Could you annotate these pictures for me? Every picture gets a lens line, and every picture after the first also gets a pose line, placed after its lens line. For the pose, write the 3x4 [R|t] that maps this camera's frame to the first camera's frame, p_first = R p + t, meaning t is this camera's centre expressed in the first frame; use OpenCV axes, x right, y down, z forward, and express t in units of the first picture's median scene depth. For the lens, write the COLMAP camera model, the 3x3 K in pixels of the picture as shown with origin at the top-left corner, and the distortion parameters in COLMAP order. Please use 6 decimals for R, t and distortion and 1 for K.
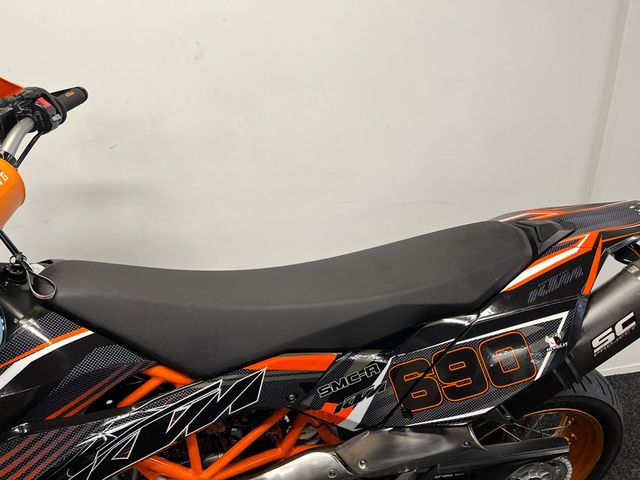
lens RADIAL K [[483.1, 0, 321.9], [0, 483.1, 239.6], [0, 0, 1]] dist [0.077790, -0.113849]
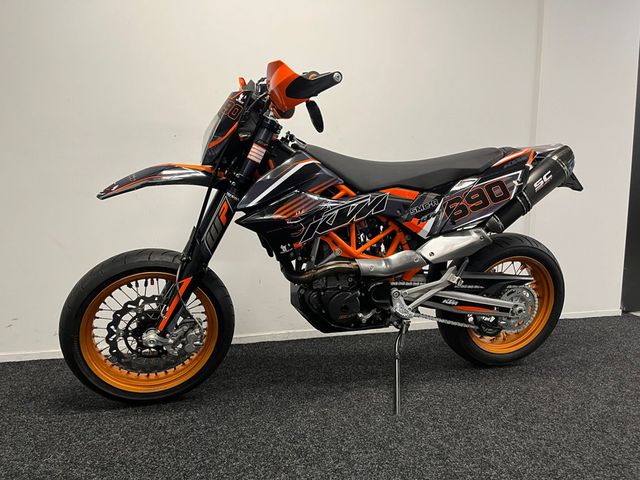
lens RADIAL K [[483.1, 0, 321.9], [0, 483.1, 239.6], [0, 0, 1]] dist [0.077790, -0.113849]
pose [[0.997097, 0.002414, 0.076102, -0.558973], [0.017273, 0.966266, -0.256967, 0.985163], [-0.074155, 0.257535, 0.963419, -0.970093]]
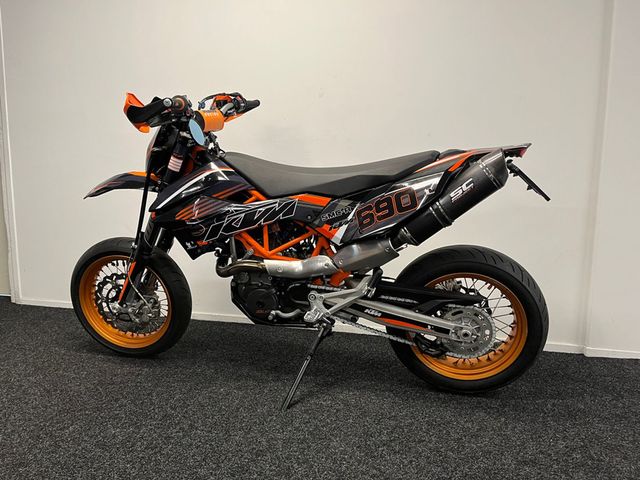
lens RADIAL K [[481.6, 0, 317.8], [0, 481.6, 236.6], [0, 0, 1]] dist [0.078274, -0.110863]
pose [[0.905076, 0.068844, -0.419640, 0.887158], [-0.164387, 0.966737, -0.195949, 0.830100], [0.392191, 0.246332, 0.886288, -0.867155]]
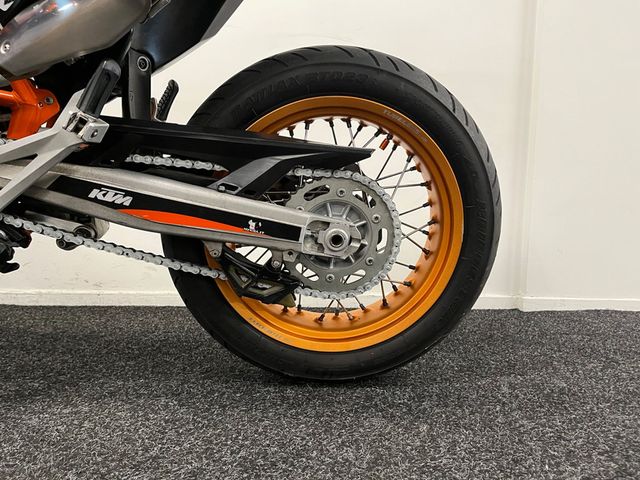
lens RADIAL K [[489.6, 0, 324.9], [0, 489.6, 243.1], [0, 0, 1]] dist [0.063728, -0.083598]
pose [[0.984439, 0.036624, -0.171870, 0.746382], [-0.080403, 0.963536, -0.255212, 0.965396], [0.156257, 0.265059, 0.951487, 0.507999]]
